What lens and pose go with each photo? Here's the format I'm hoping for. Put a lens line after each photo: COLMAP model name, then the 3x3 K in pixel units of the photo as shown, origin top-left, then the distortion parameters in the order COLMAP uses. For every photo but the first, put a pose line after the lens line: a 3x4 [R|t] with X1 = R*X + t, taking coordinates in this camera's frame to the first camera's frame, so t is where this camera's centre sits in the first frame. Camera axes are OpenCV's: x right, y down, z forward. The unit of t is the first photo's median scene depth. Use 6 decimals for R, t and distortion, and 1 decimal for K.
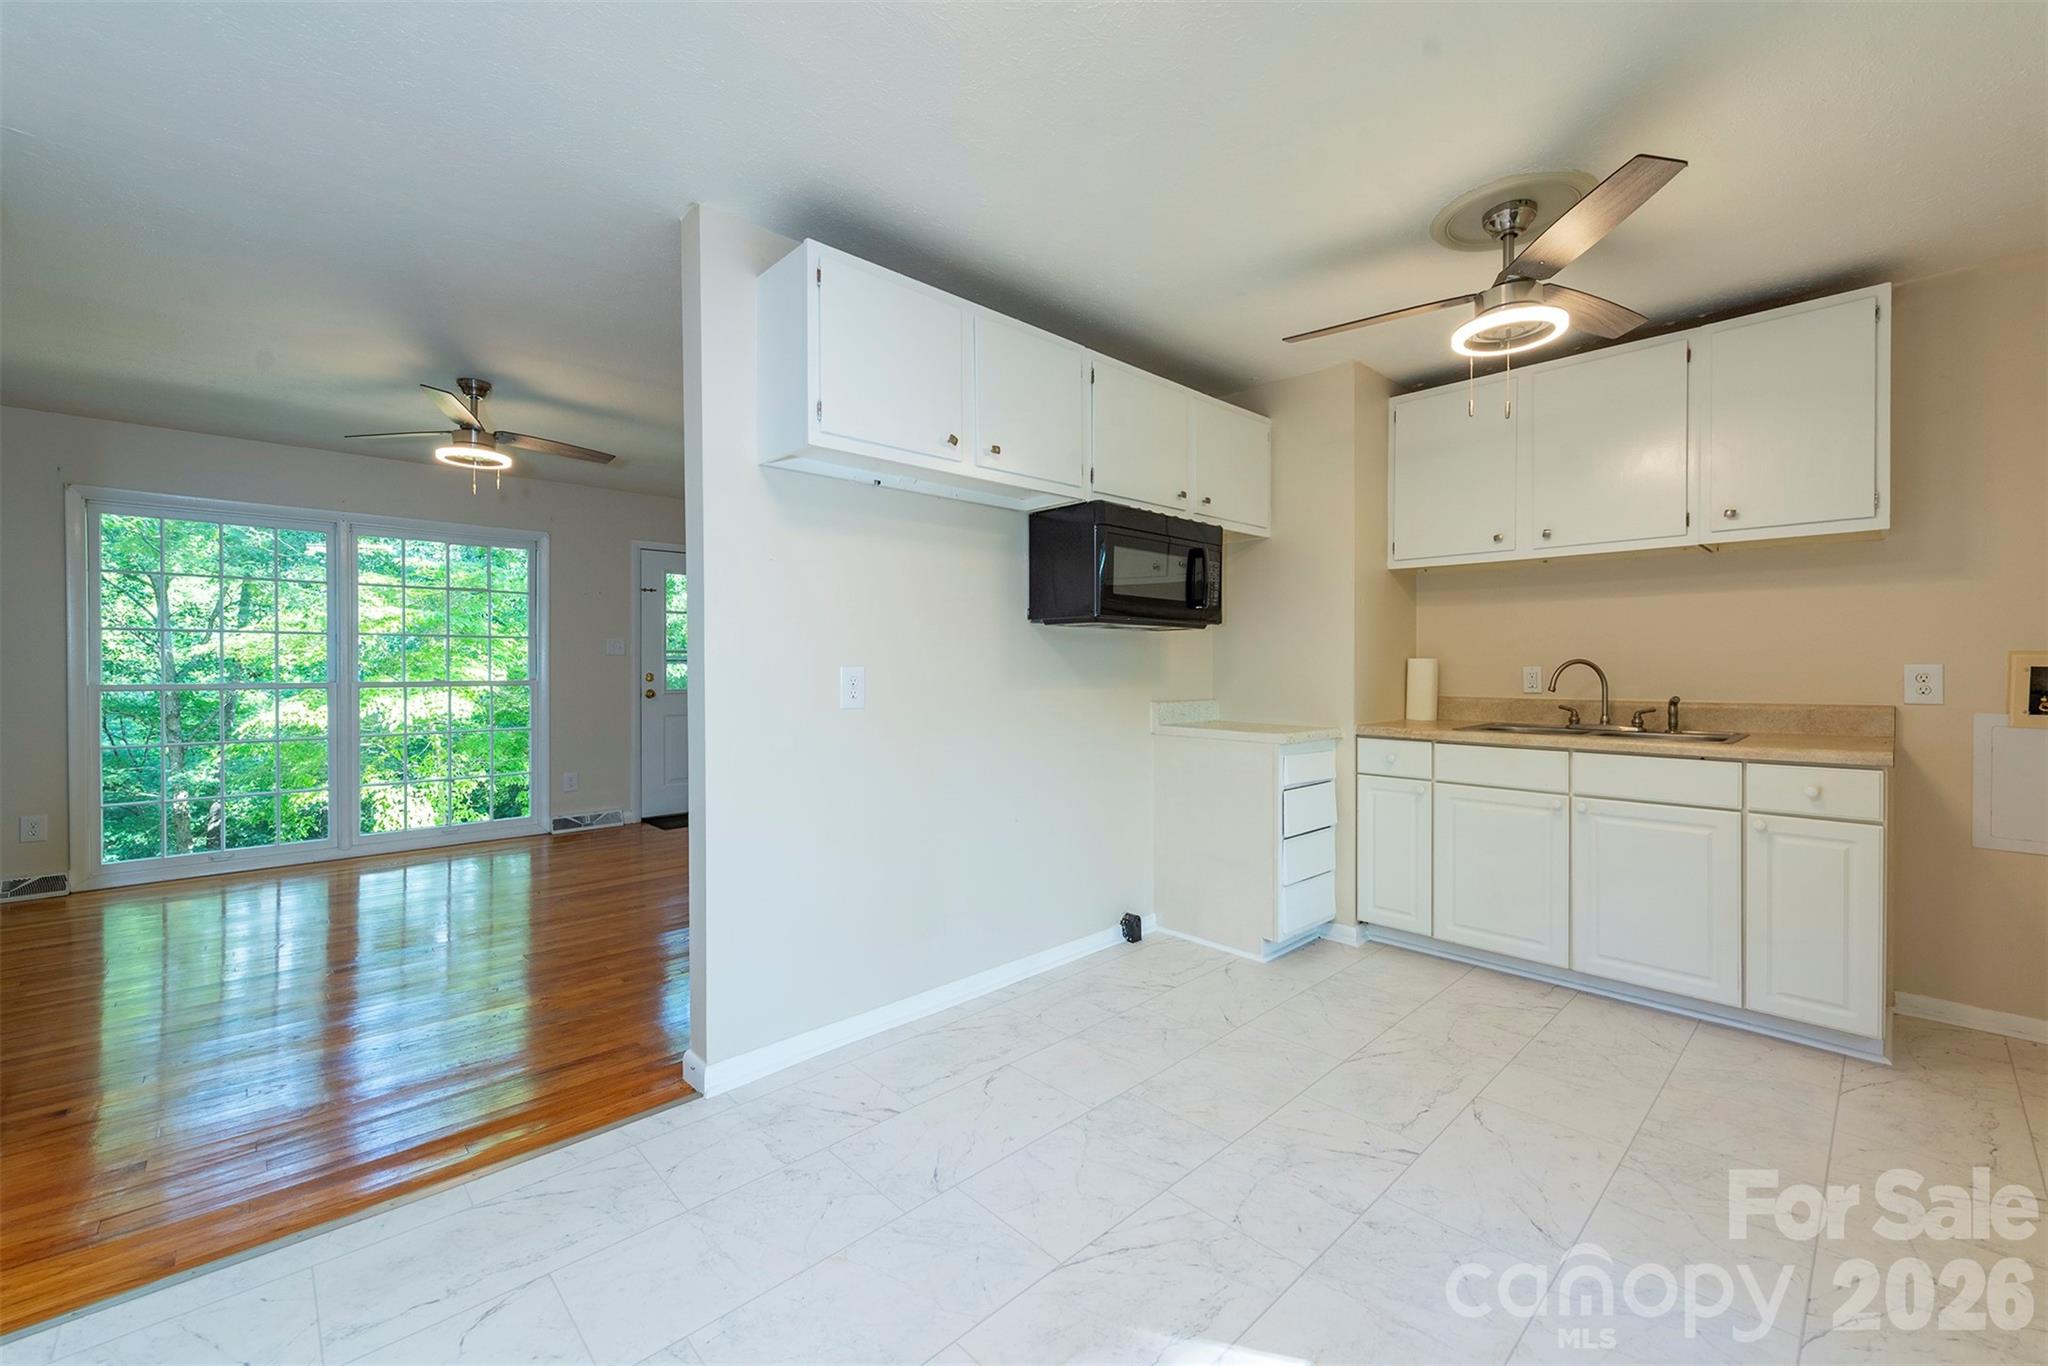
lens RADIAL K [[847.5, 0, 1041.2], [0, 847.5, 668.5], [0, 0, 1]] dist [0.015345, -0.000624]
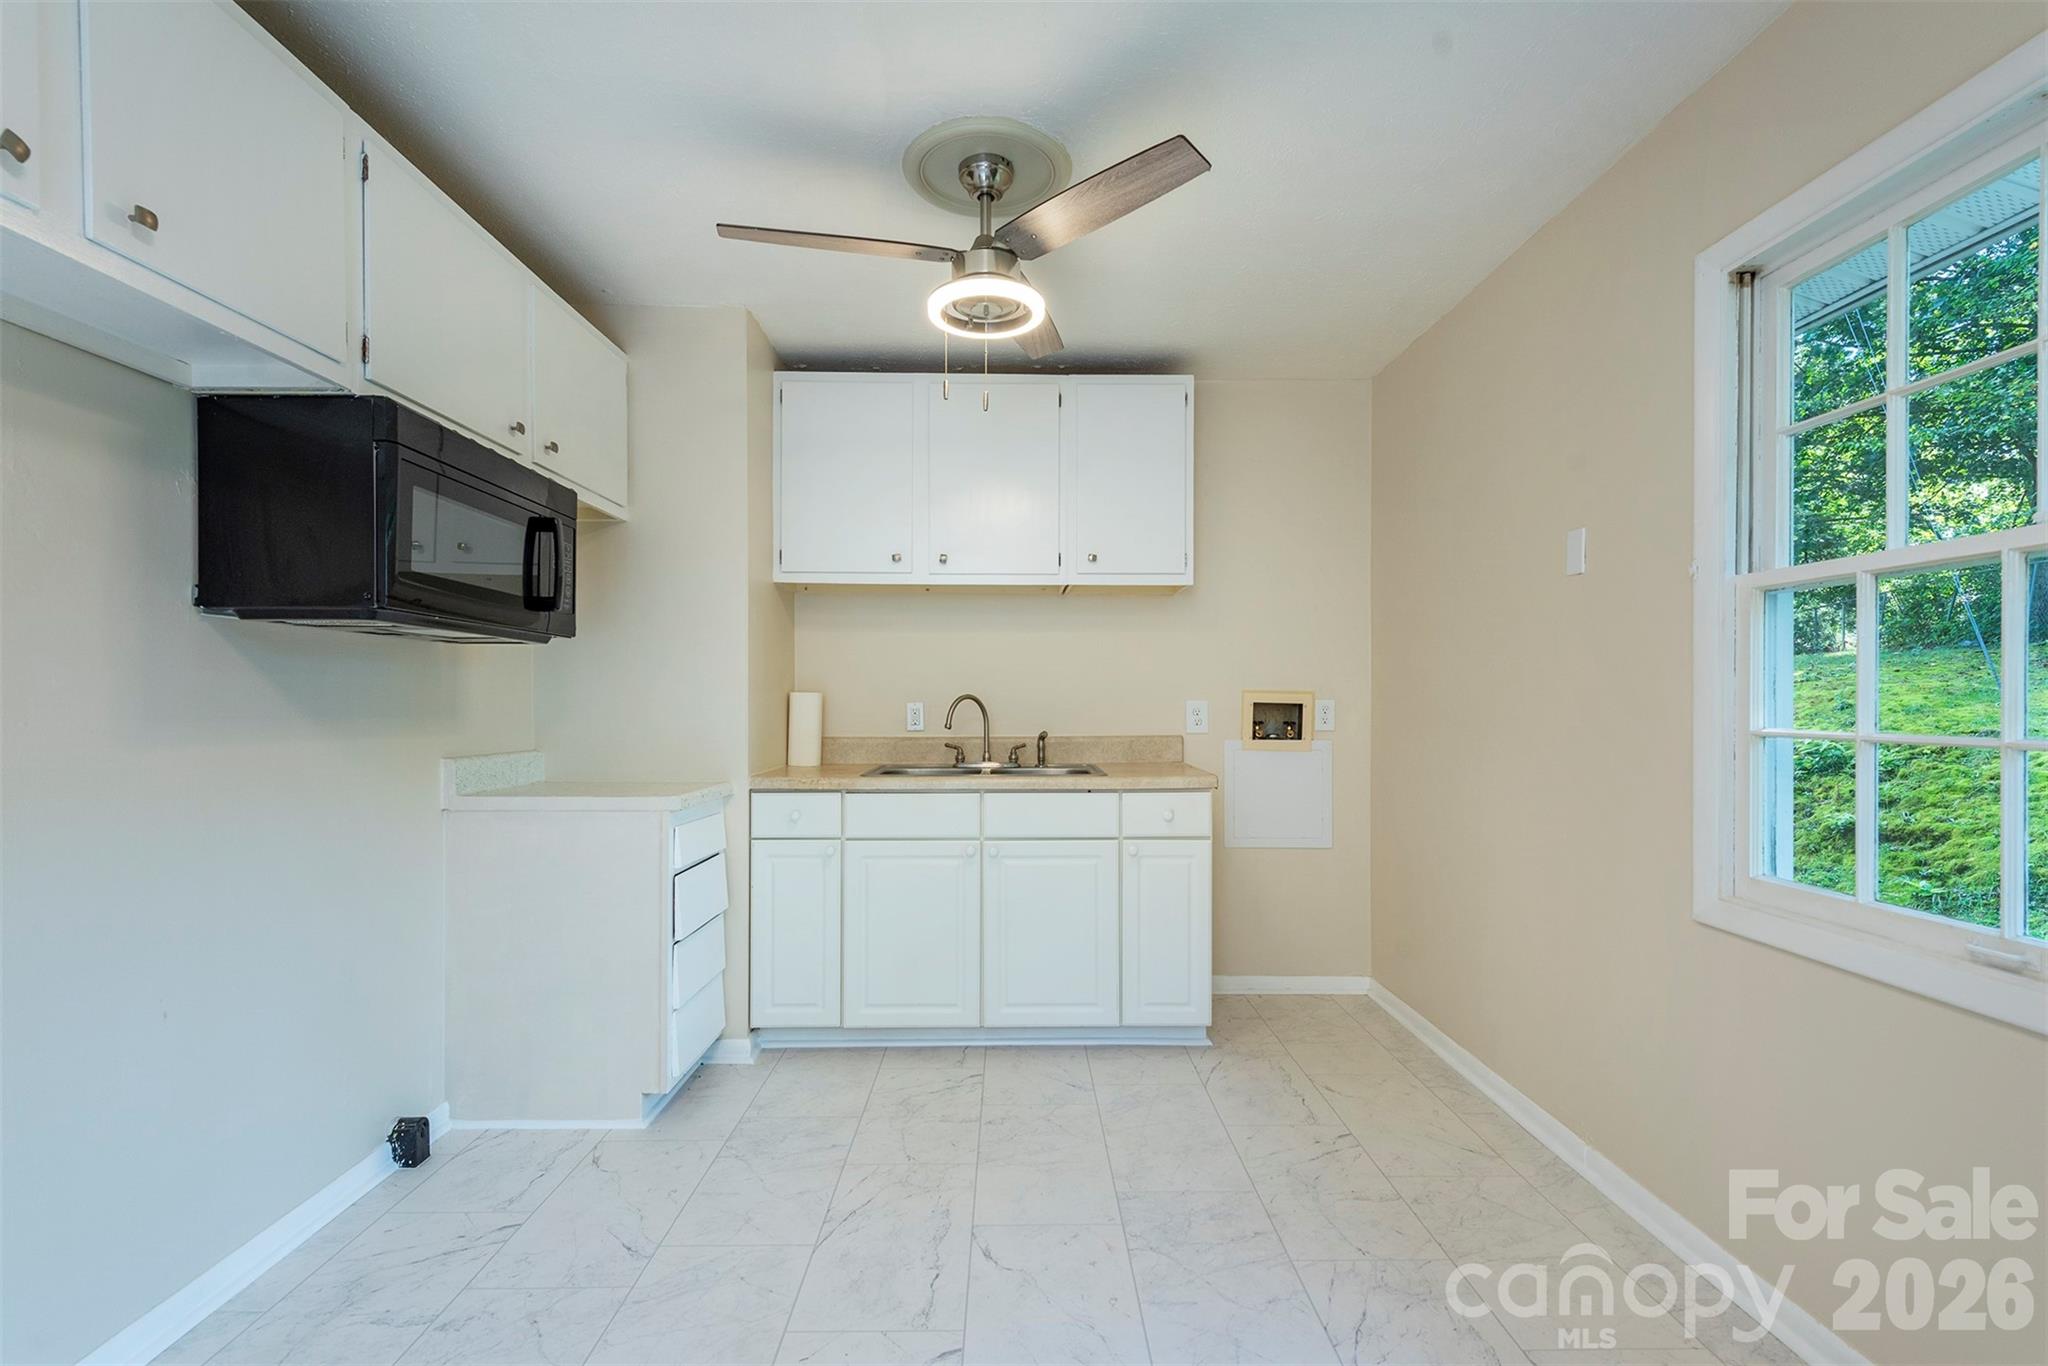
lens RADIAL K [[915.6, 0, 1019.2], [0, 915.6, 701.8], [0, 0, 1]] dist [0.012503, -0.001249]
pose [[0.690972, 0.002412, 0.722878, -0.073130], [0.002560, 0.999980, -0.005784, 0.003680], [-0.722877, 0.005847, 0.690952, 0.270265]]
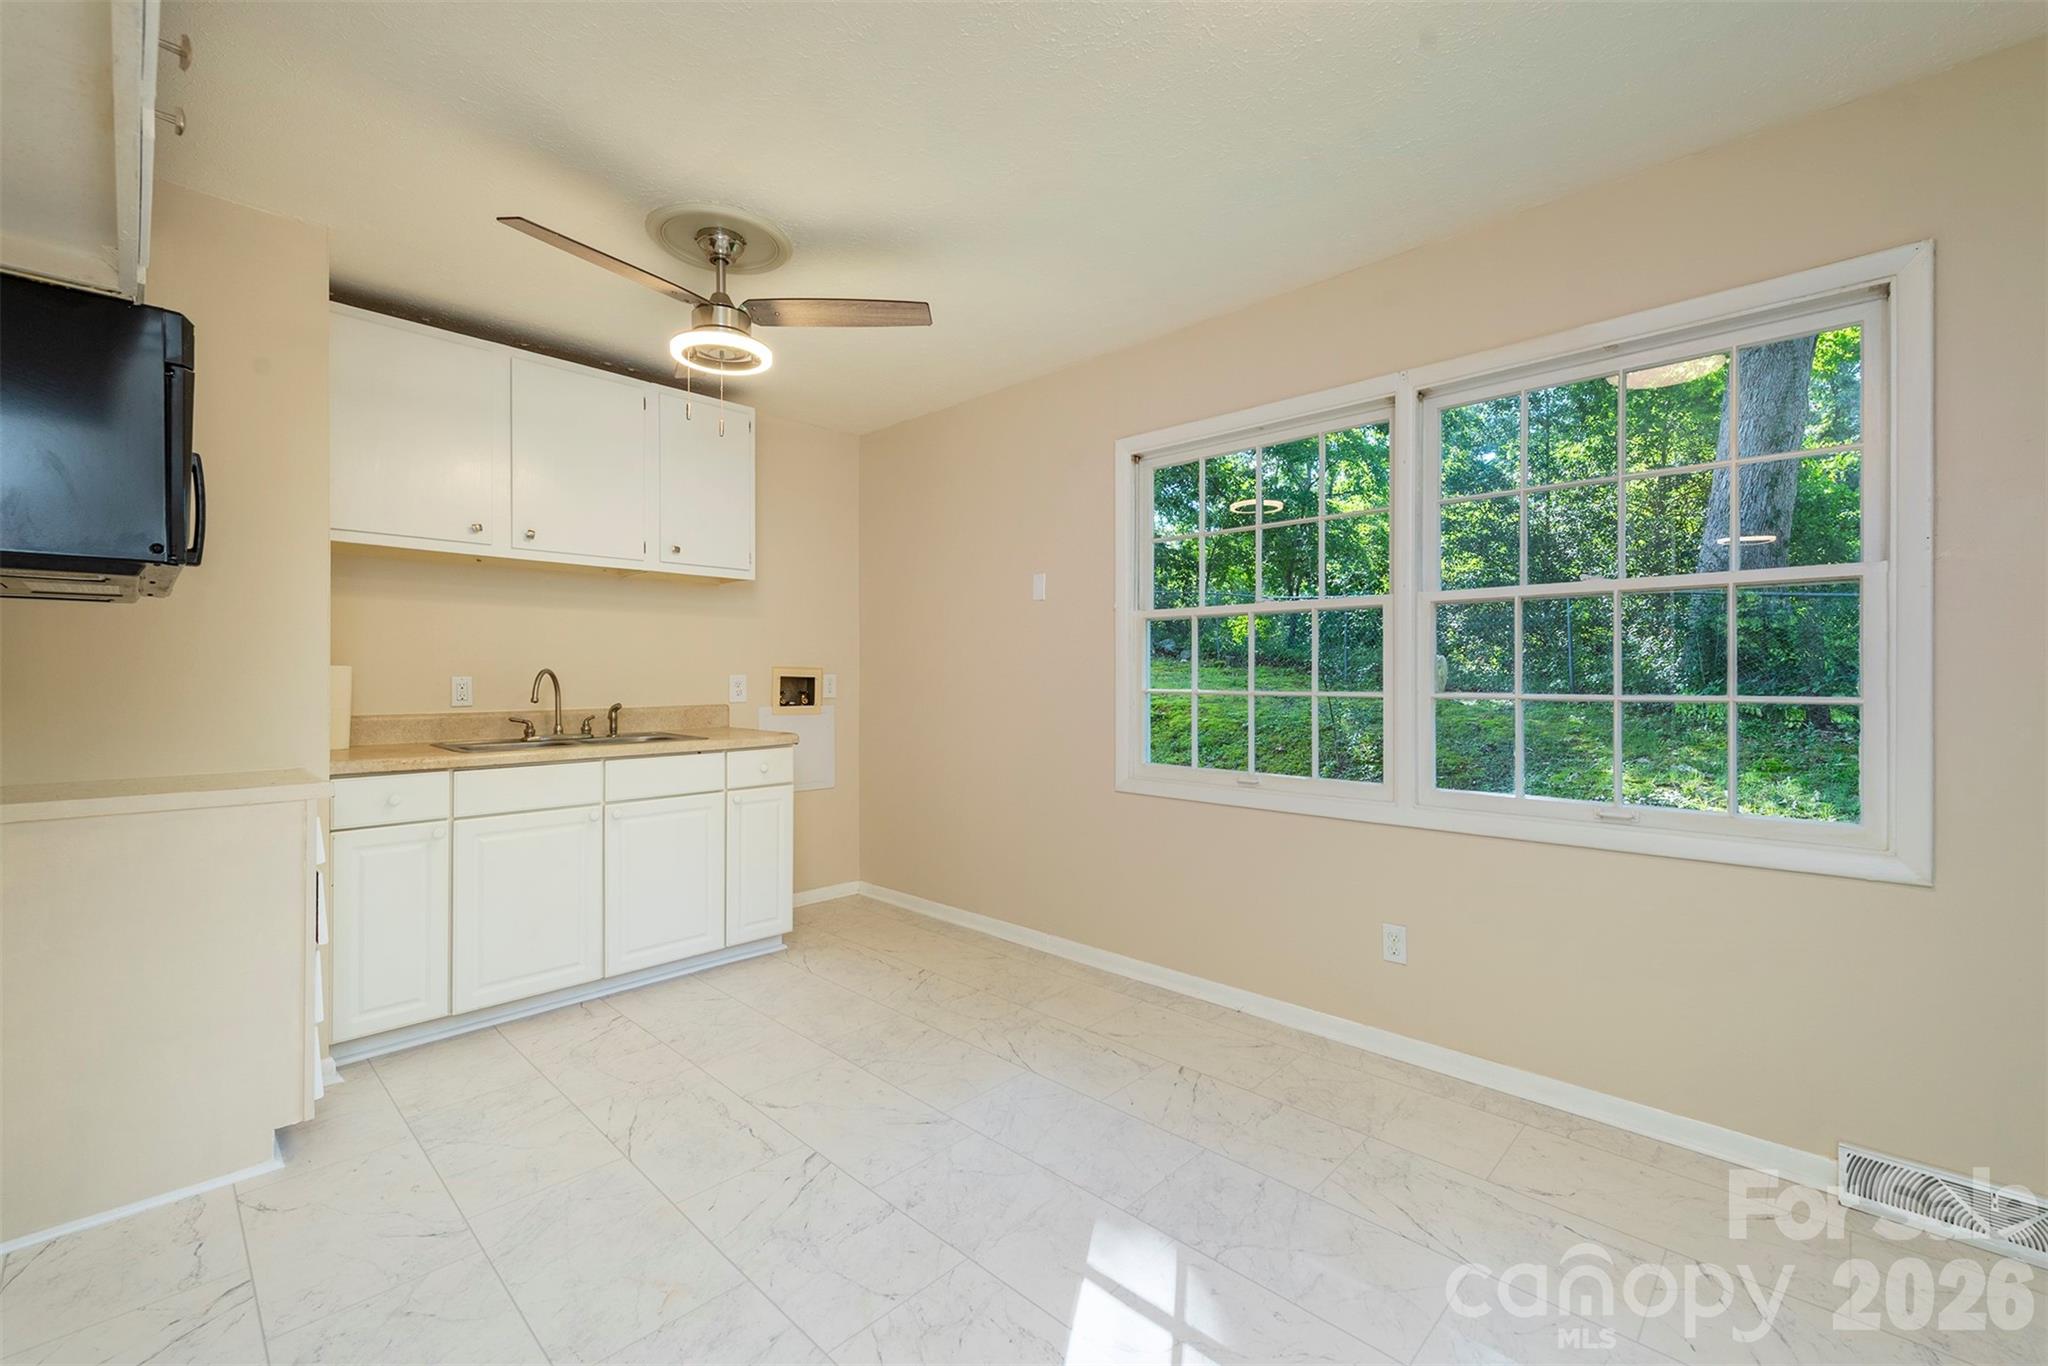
lens RADIAL K [[847.5, 0, 1036.6], [0, 847.5, 675.0], [0, 0, 1]] dist [0.015345, -0.000624]
pose [[-0.035844, 0.002686, 0.999354, -0.387599], [0.005832, 0.999980, -0.002478, 0.001924], [-0.999340, 0.005739, -0.035859, 0.511084]]
